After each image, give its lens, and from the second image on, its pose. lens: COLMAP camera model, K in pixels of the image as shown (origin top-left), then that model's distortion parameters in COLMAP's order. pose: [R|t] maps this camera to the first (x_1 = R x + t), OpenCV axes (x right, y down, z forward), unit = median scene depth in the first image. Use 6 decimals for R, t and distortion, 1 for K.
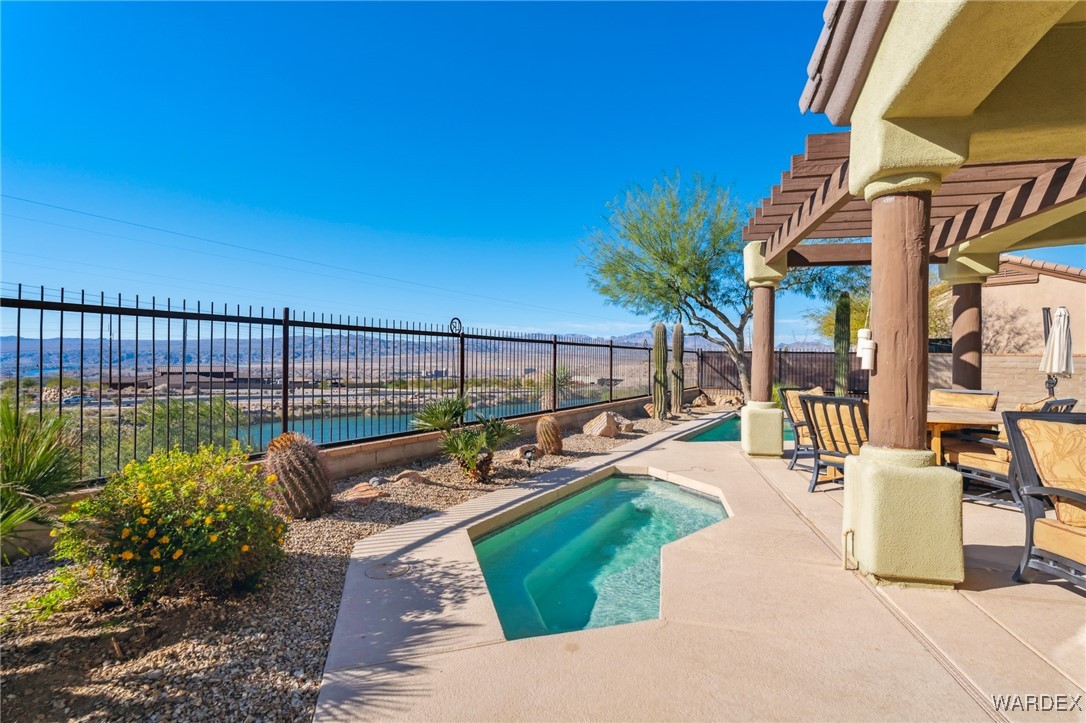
lens RADIAL K [[512.4, 0, 548.8], [0, 512.4, 359.2], [0, 0, 1]] dist [0.002561, 0.000729]
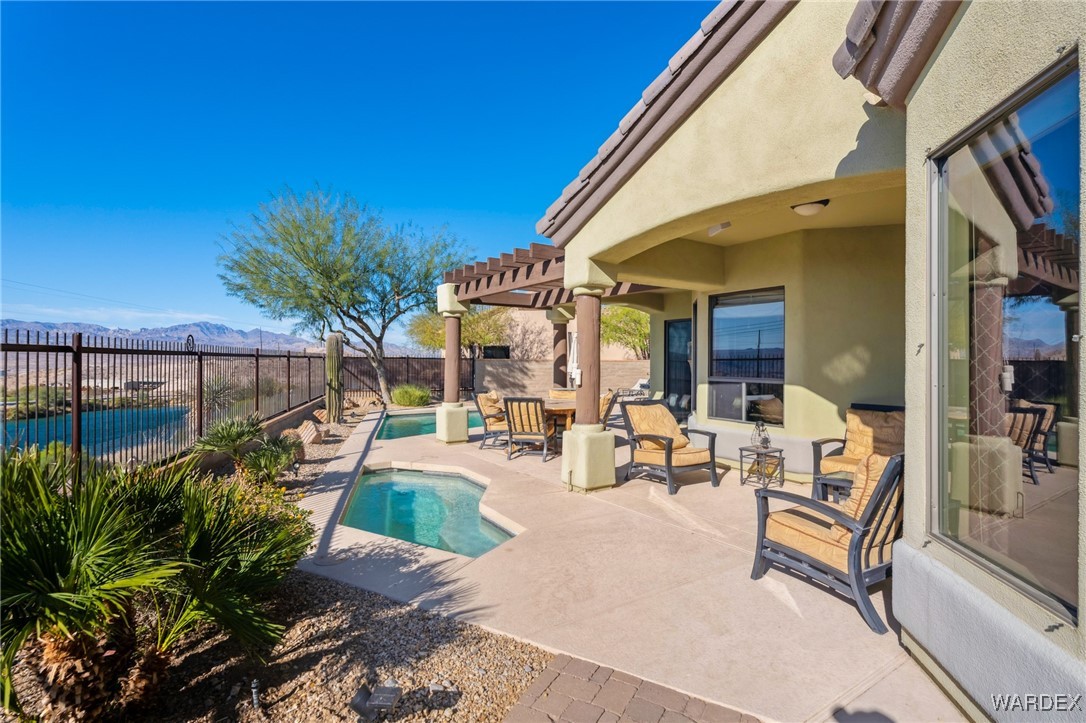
lens RADIAL K [[506.9, 0, 543.0], [0, 506.9, 361.5], [0, 0, 1]] dist [0.000081, 0.000579]
pose [[0.704472, -0.008077, 0.709685, -0.417225], [0.001203, 0.999947, 0.010186, -0.043905], [-0.709730, -0.006322, 0.704445, -0.122539]]
